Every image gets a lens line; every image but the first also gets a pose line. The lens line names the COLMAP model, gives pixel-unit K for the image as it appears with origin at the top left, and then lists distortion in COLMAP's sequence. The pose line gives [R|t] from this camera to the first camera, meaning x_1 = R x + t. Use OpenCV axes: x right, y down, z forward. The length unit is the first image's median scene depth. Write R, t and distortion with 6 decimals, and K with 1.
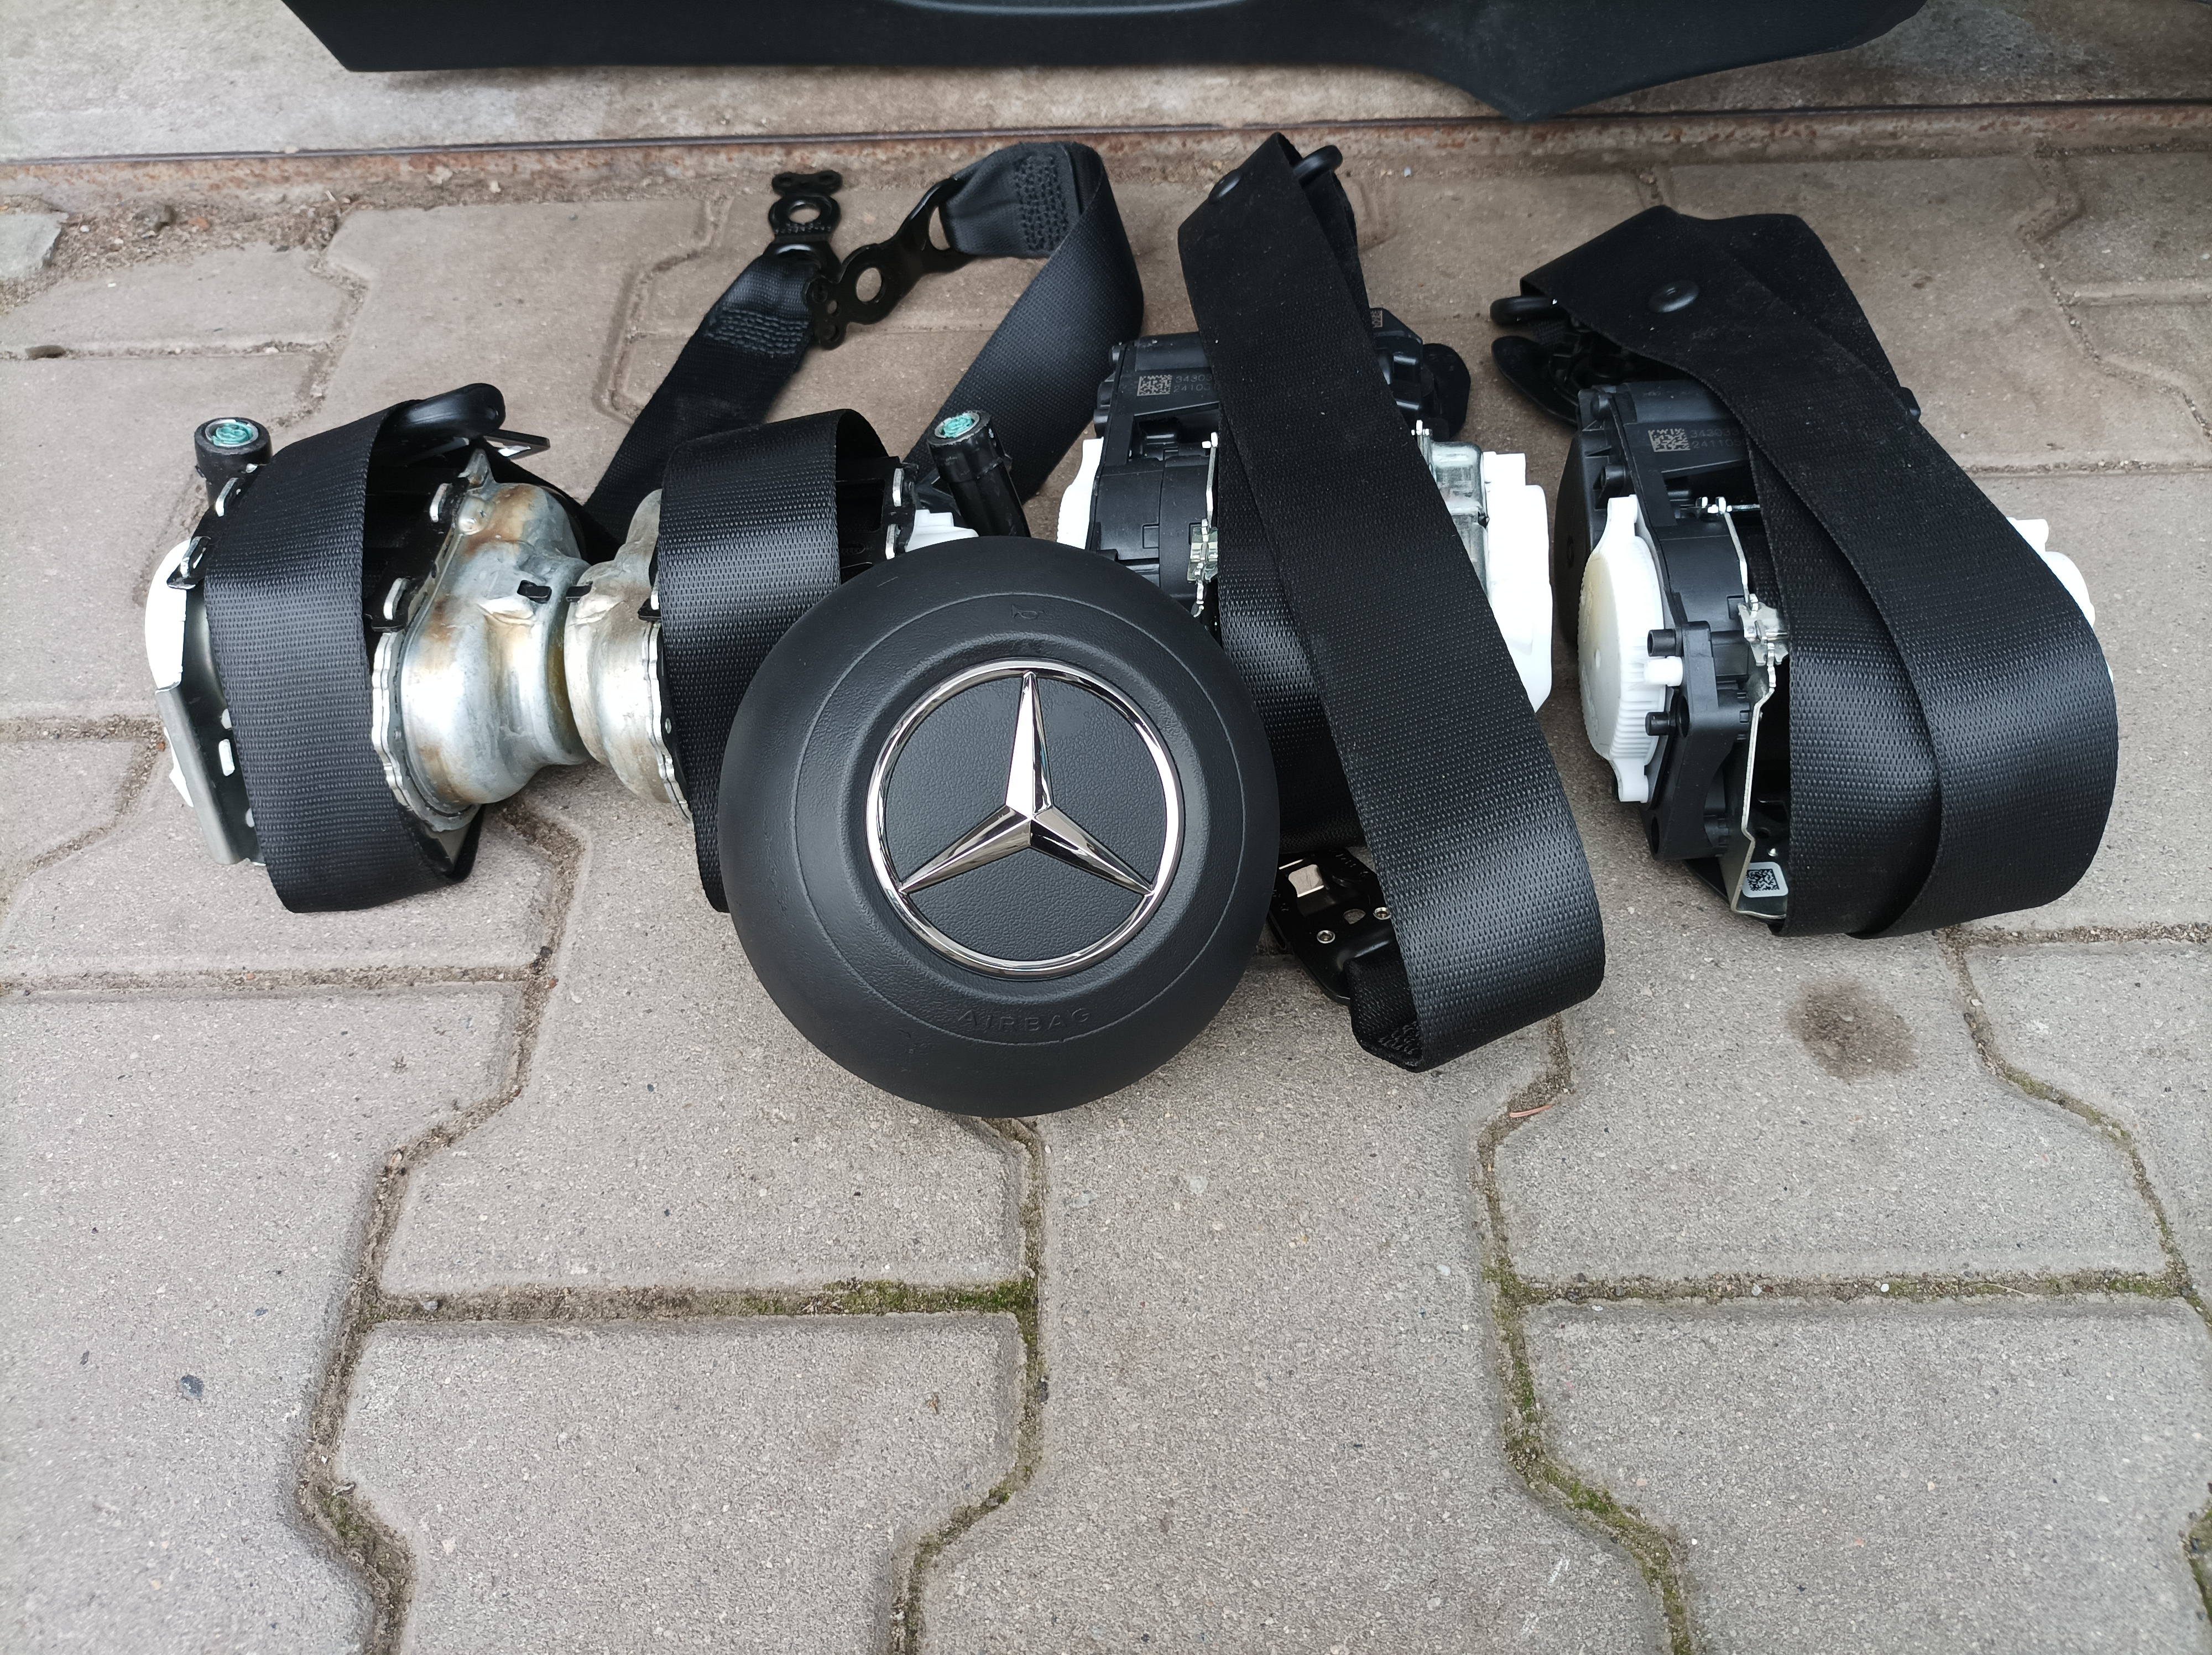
lens RADIAL K [[1650.3, 0, 1089.2], [0, 1650.3, 846.2], [0, 0, 1]] dist [0.013857, -0.006603]
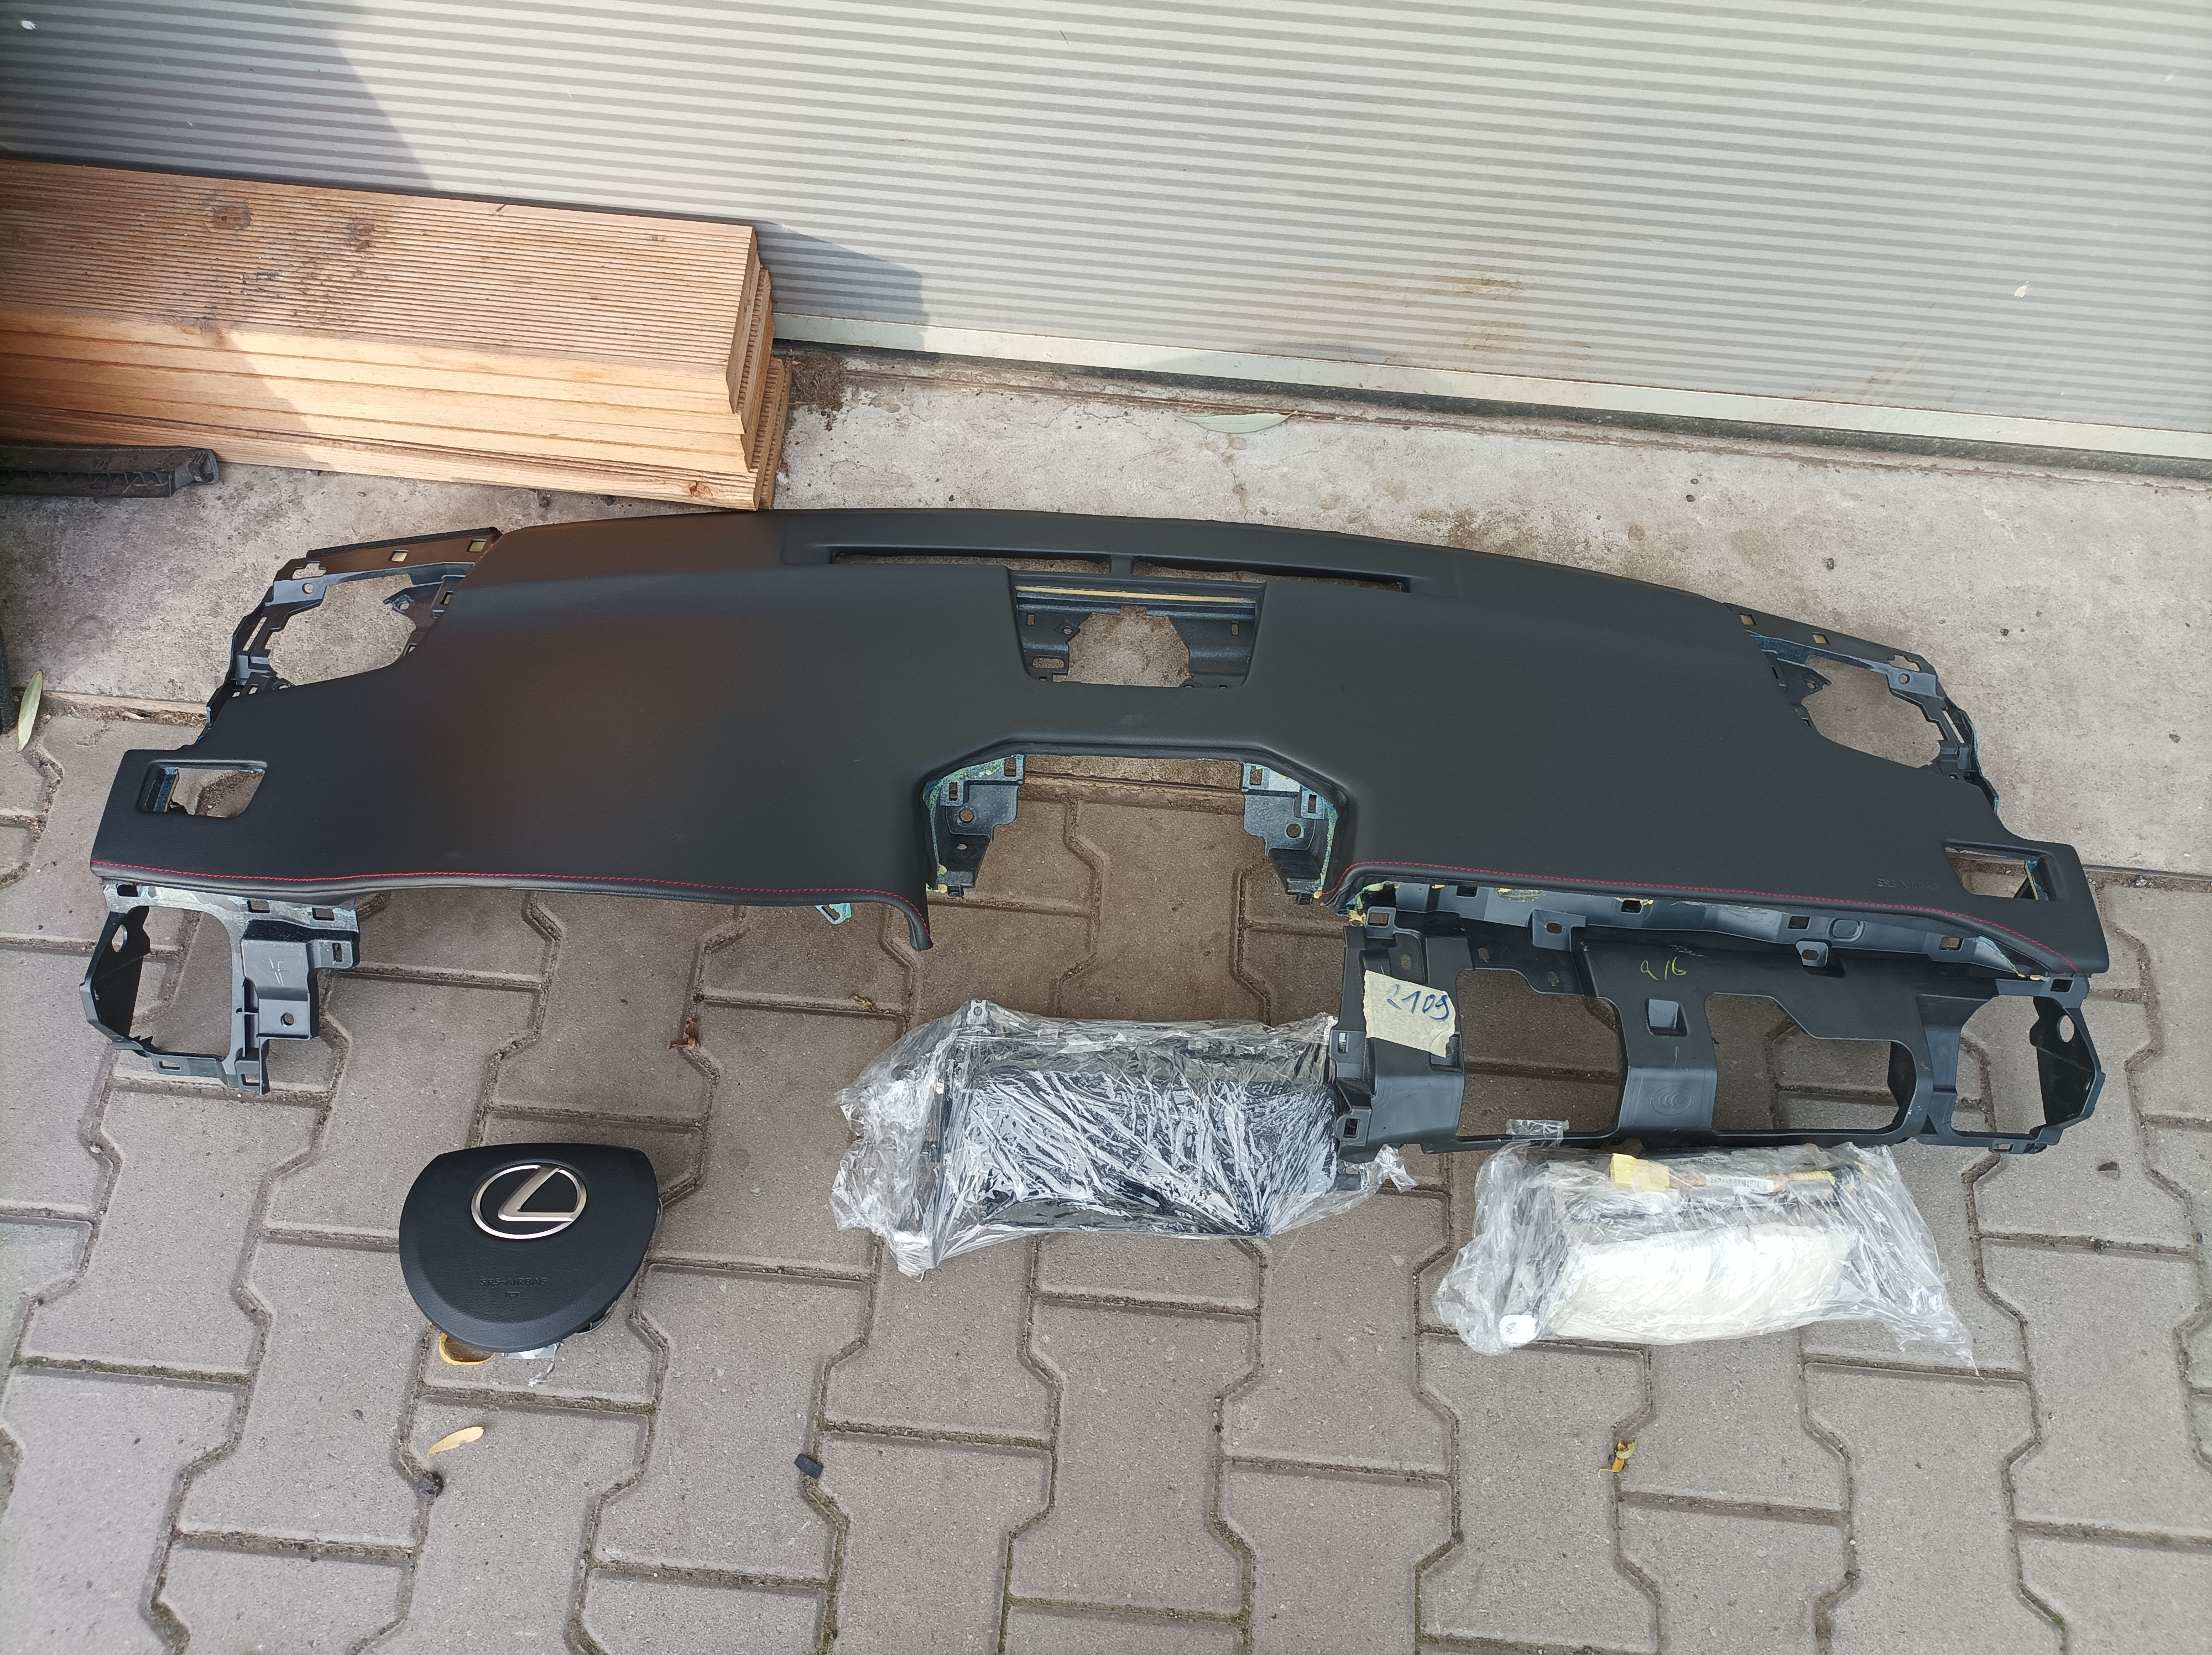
lens RADIAL K [[1650.3, 0, 1102.3], [0, 1650.3, 836.9], [0, 0, 1]] dist [0.013857, -0.006603]
pose [[0.994346, 0.103443, 0.023974, 0.503778], [-0.106157, 0.963193, 0.246960, -1.310967], [0.002455, -0.248109, 0.968729, -1.356489]]
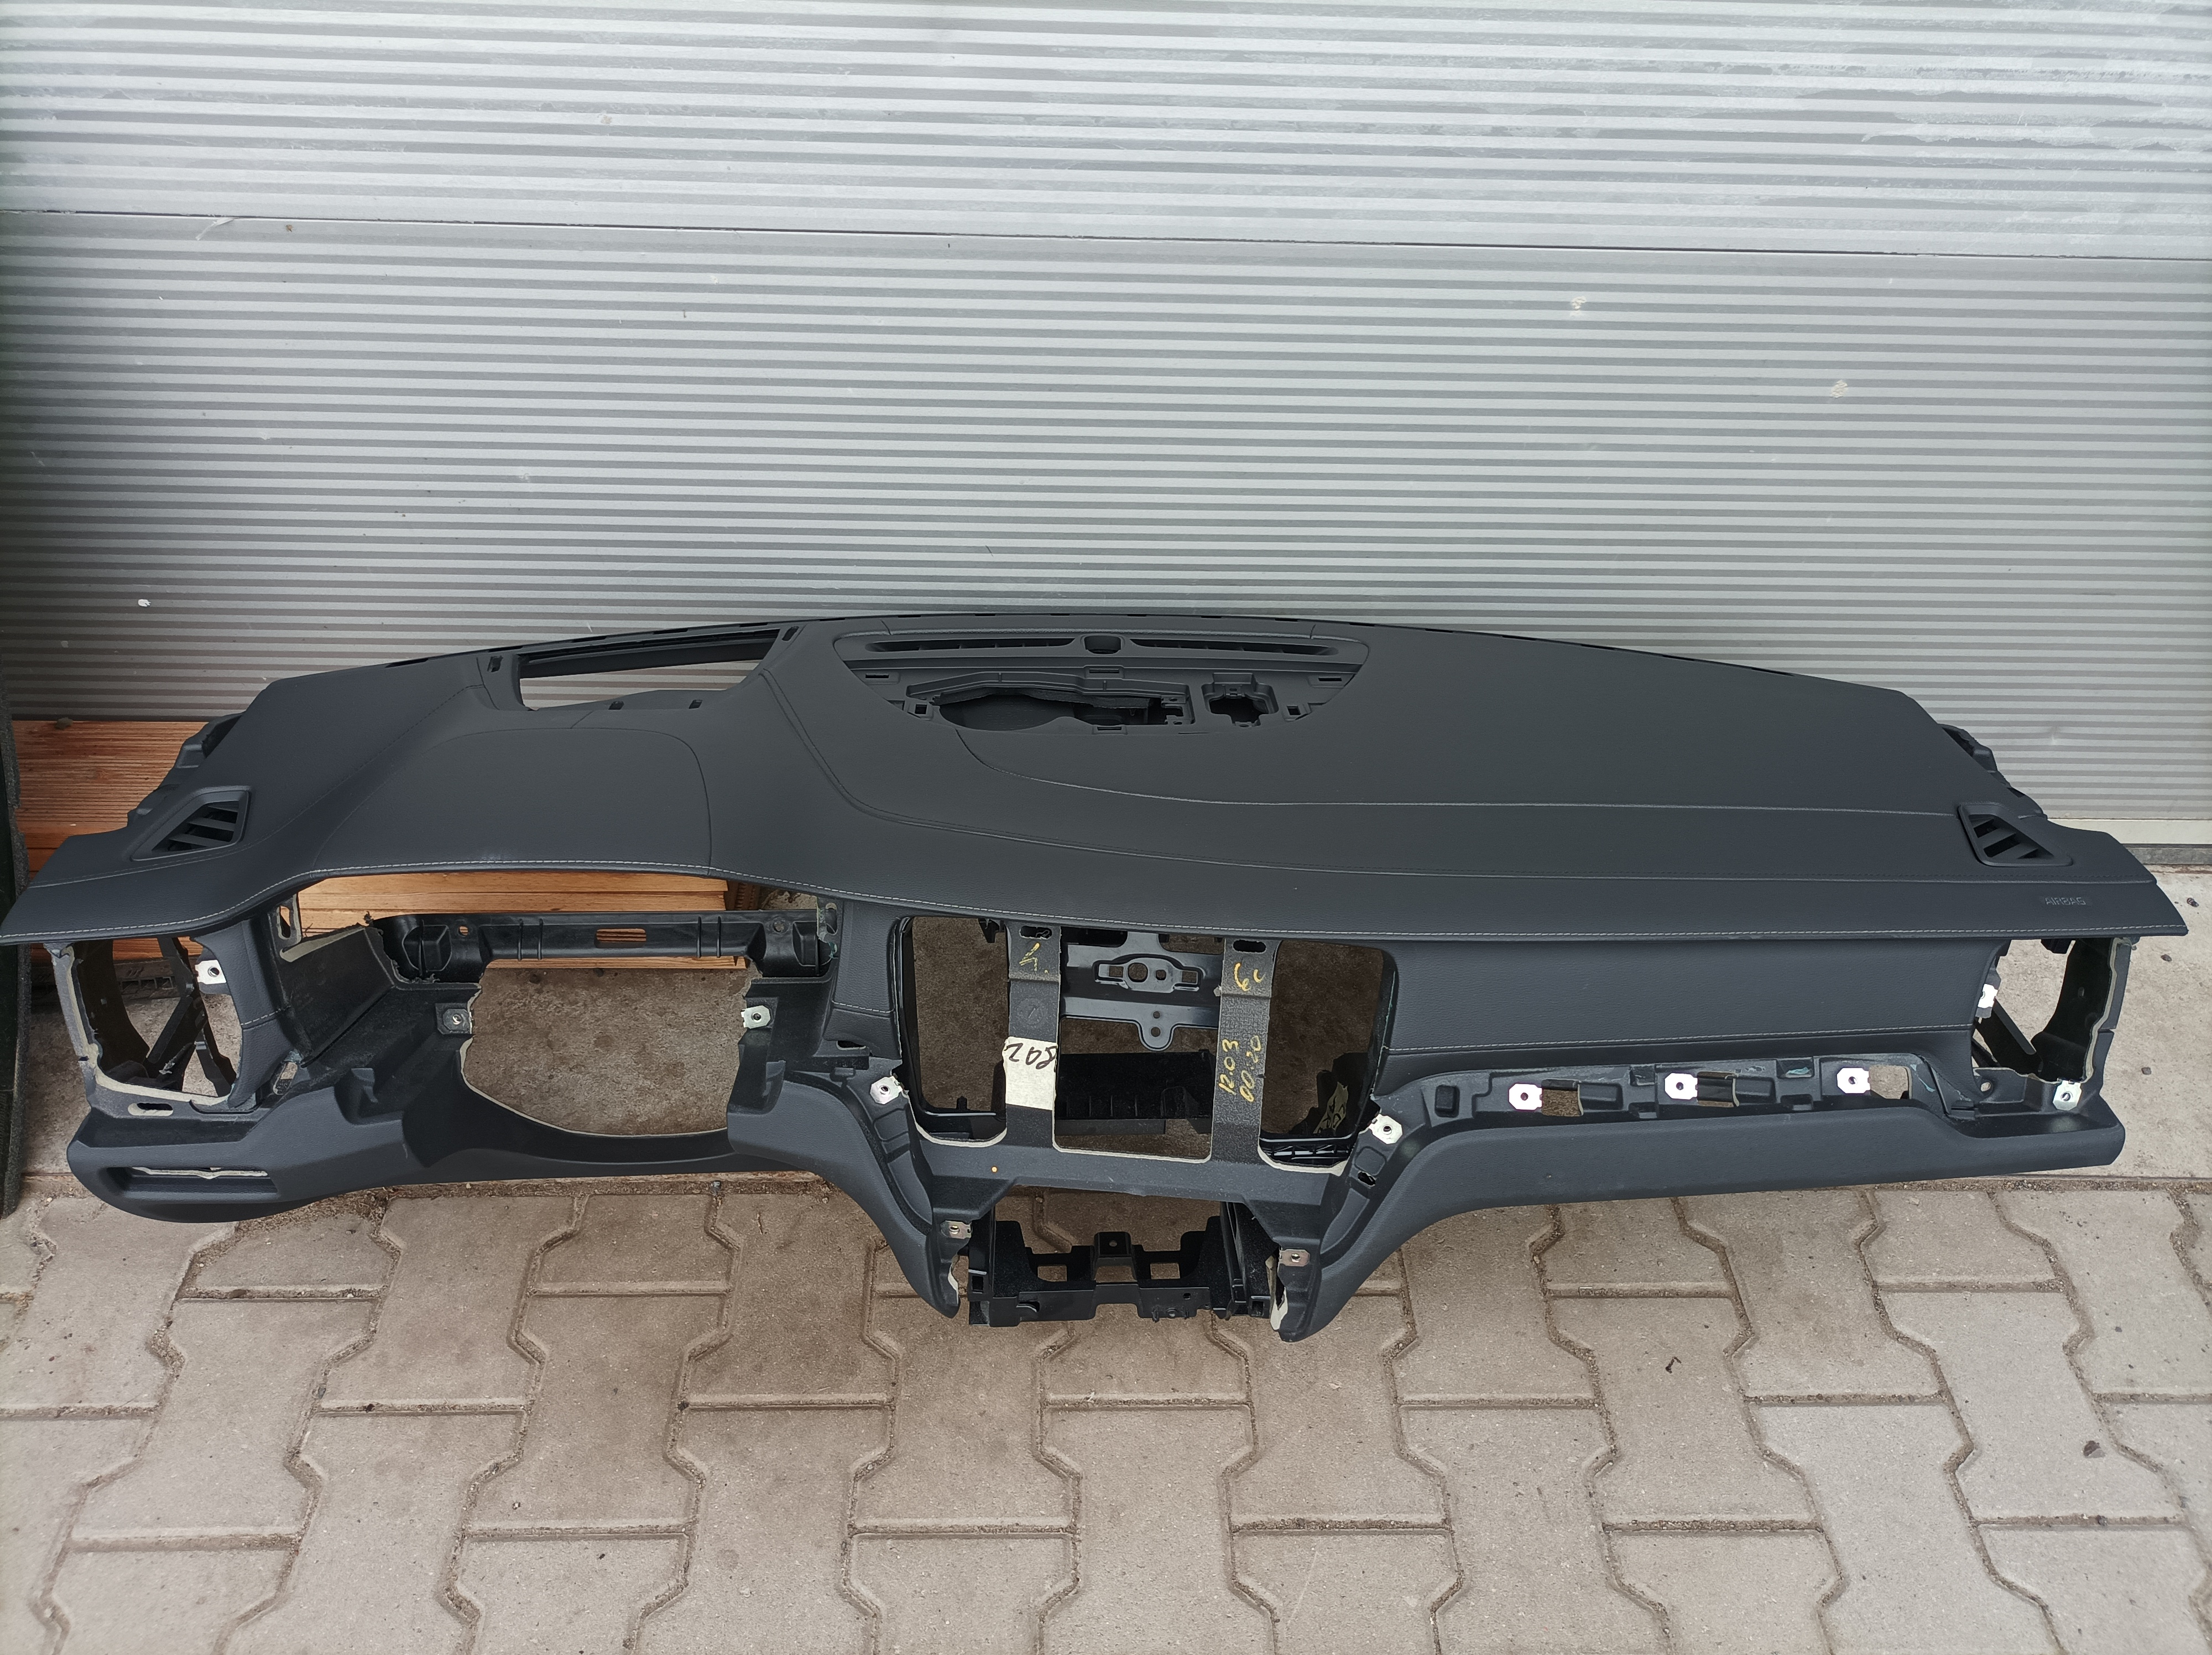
lens RADIAL K [[1650.3, 0, 1102.9], [0, 1650.3, 829.4], [0, 0, 1]] dist [0.013857, -0.006603]
pose [[0.998314, 0.032963, 0.047772, 0.463886], [-0.024231, 0.984621, -0.173018, -0.776216], [-0.052740, 0.171568, 0.983760, -1.690521]]
